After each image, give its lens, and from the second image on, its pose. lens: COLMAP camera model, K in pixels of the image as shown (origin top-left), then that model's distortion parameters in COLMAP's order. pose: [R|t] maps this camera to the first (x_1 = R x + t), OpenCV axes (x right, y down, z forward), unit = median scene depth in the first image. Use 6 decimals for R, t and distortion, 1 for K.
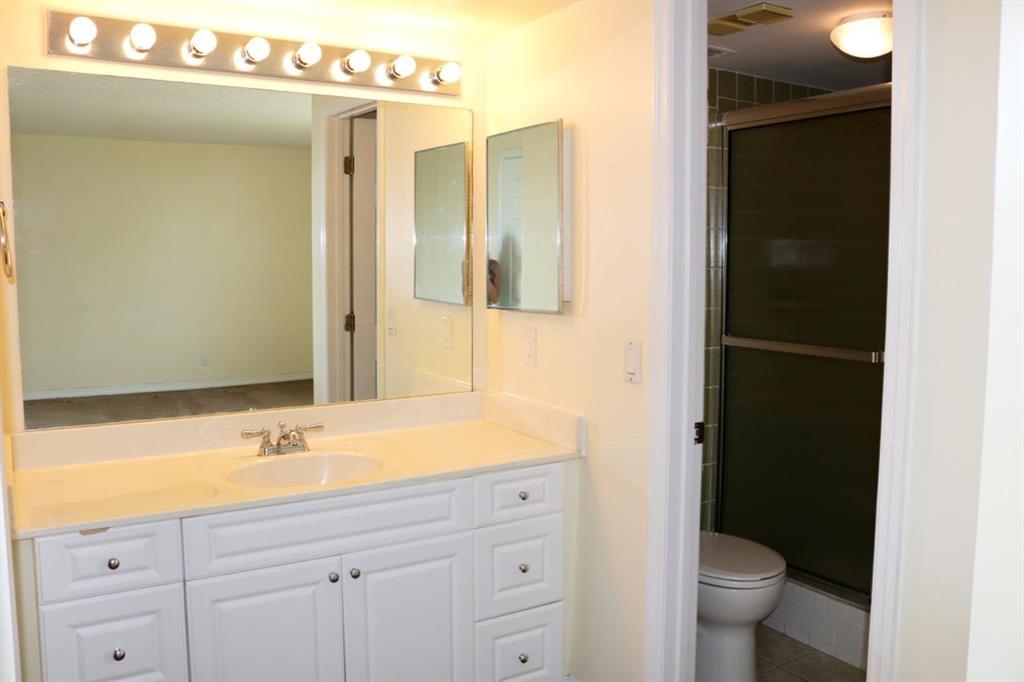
lens RADIAL K [[848.2, 0, 512.0], [0, 848.2, 341.0], [0, 0, 1]] dist [-0.175727, 0.160016]
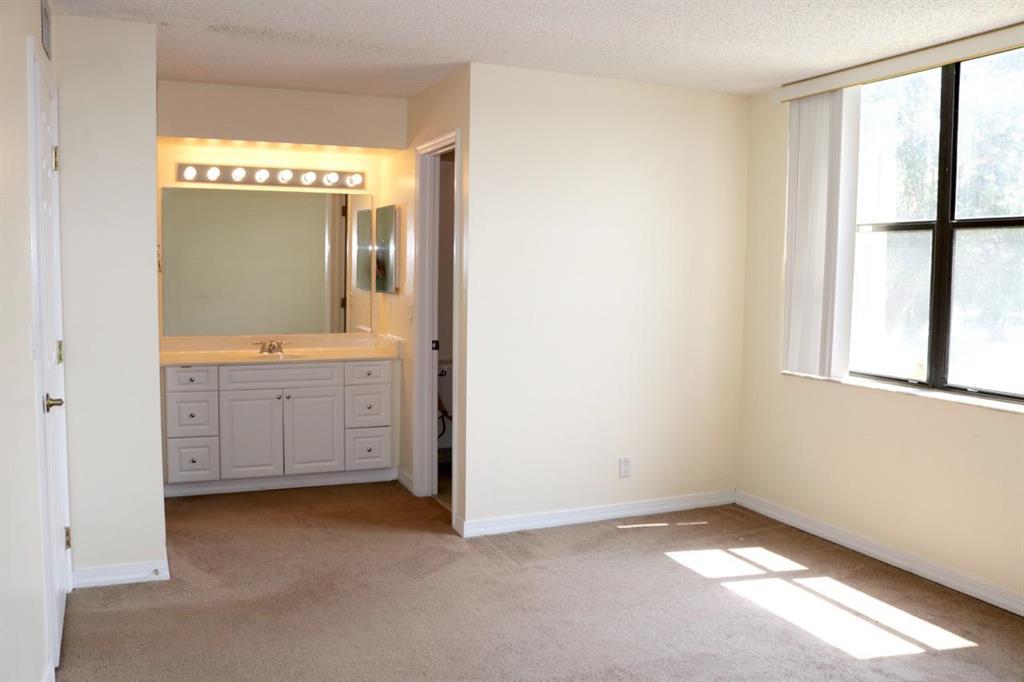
lens RADIAL K [[848.2, 0, 512.0], [0, 848.2, 341.0], [0, 0, 1]] dist [-0.175727, 0.160016]
pose [[0.990157, 0.028171, -0.137094, 0.680834], [-0.028791, 0.999582, -0.002537, 0.089991], [0.136965, 0.006459, 0.990555, -1.149681]]
